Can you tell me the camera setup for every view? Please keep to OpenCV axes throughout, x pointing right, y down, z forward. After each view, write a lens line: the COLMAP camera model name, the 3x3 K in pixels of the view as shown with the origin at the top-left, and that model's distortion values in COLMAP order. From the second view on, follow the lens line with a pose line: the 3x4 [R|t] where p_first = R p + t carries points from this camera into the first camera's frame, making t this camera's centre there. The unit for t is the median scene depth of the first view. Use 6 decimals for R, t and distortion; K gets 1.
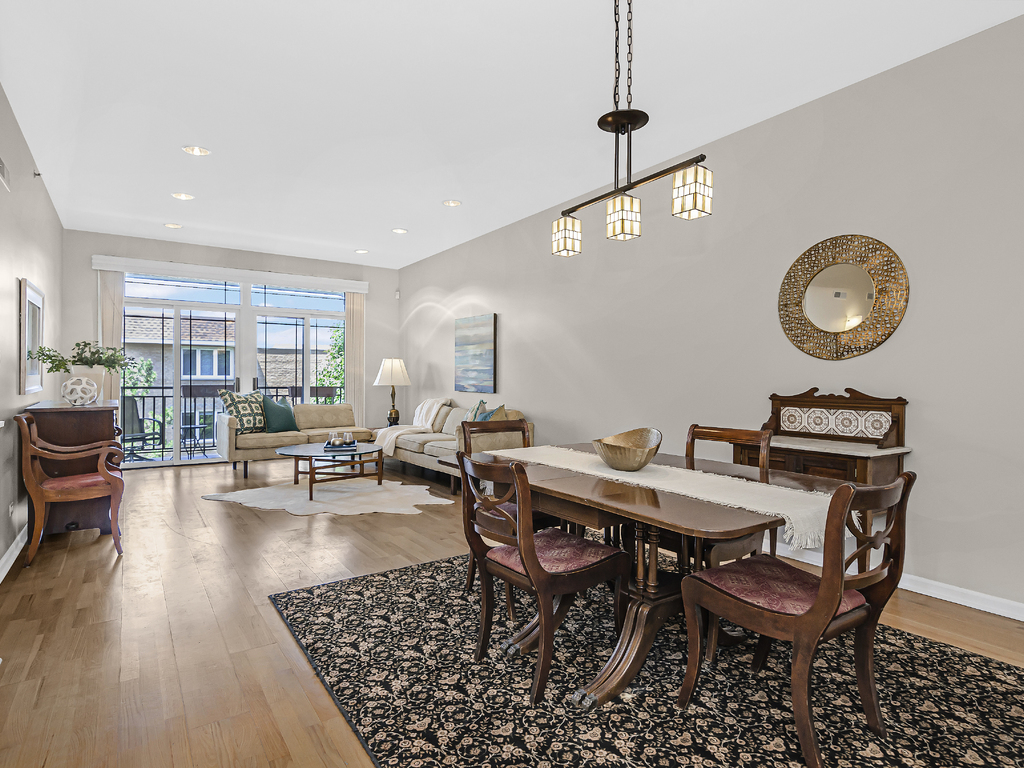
lens RADIAL K [[563.5, 0, 507.9], [0, 563.5, 385.5], [0, 0, 1]] dist [-0.008994, -0.001730]
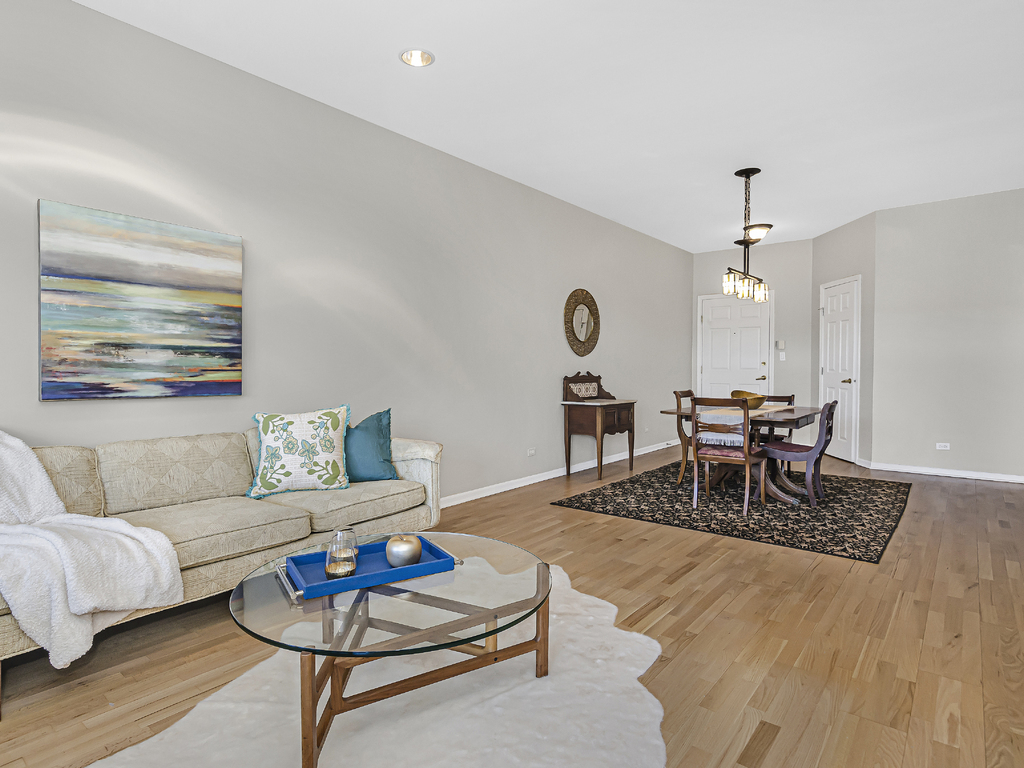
lens RADIAL K [[571.9, 0, 507.8], [0, 571.9, 376.2], [0, 0, 1]] dist [0.003127, 0.000748]
pose [[-0.287953, -0.017241, 0.957489, -0.569788], [0.011050, 0.999712, 0.021324, -0.011539], [-0.957581, 0.016720, -0.287680, 0.892497]]
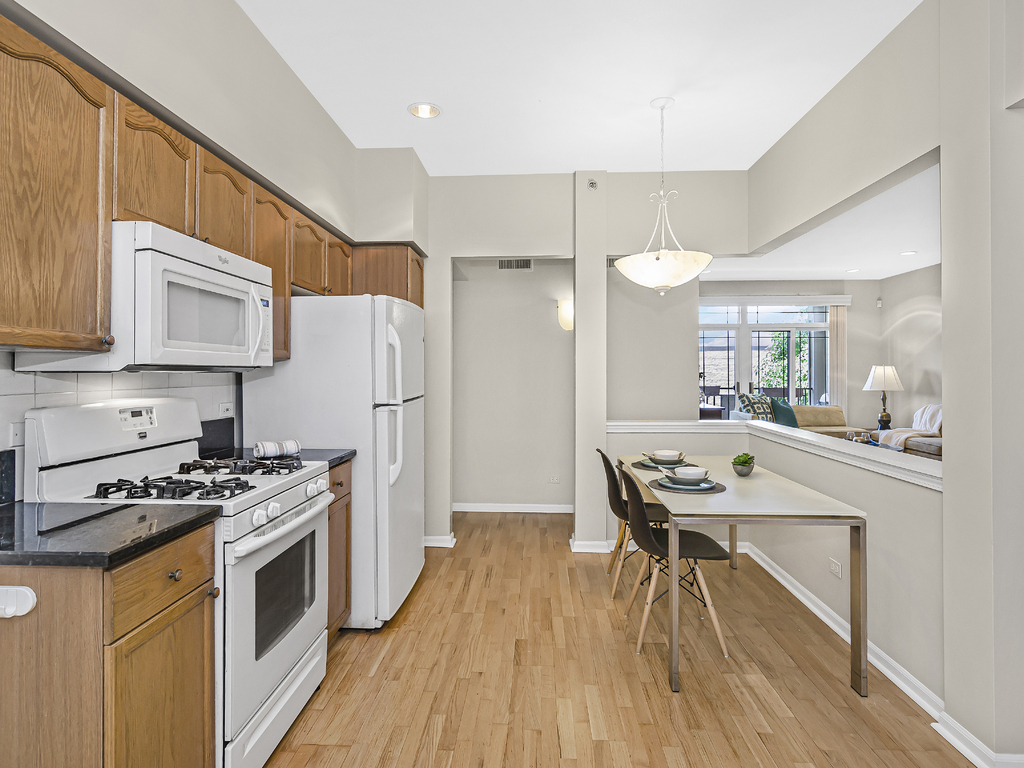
lens RADIAL K [[569.0, 0, 507.9], [0, 569.0, 361.3], [0, 0, 1]] dist [0.000767, 0.000194]
pose [[0.798354, -0.012983, -0.602048, -0.142611], [-0.003735, 0.999642, -0.026511, -0.028403], [0.602176, 0.023414, 0.798020, -0.363576]]
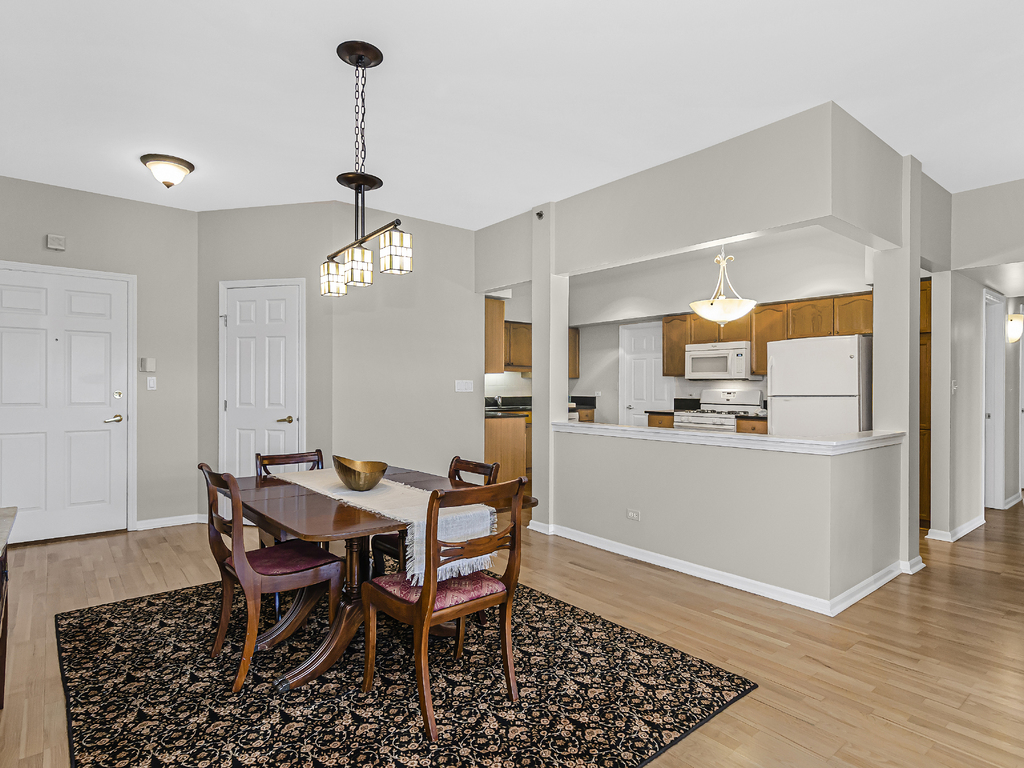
lens RADIAL K [[563.5, 0, 507.9], [0, 563.5, 385.5], [0, 0, 1]] dist [-0.008994, -0.001730]
pose [[-0.996379, -0.006333, -0.084792, -0.000046], [-0.006946, 0.999952, 0.006935, -0.025780], [0.084744, 0.007499, -0.996375, 0.781569]]
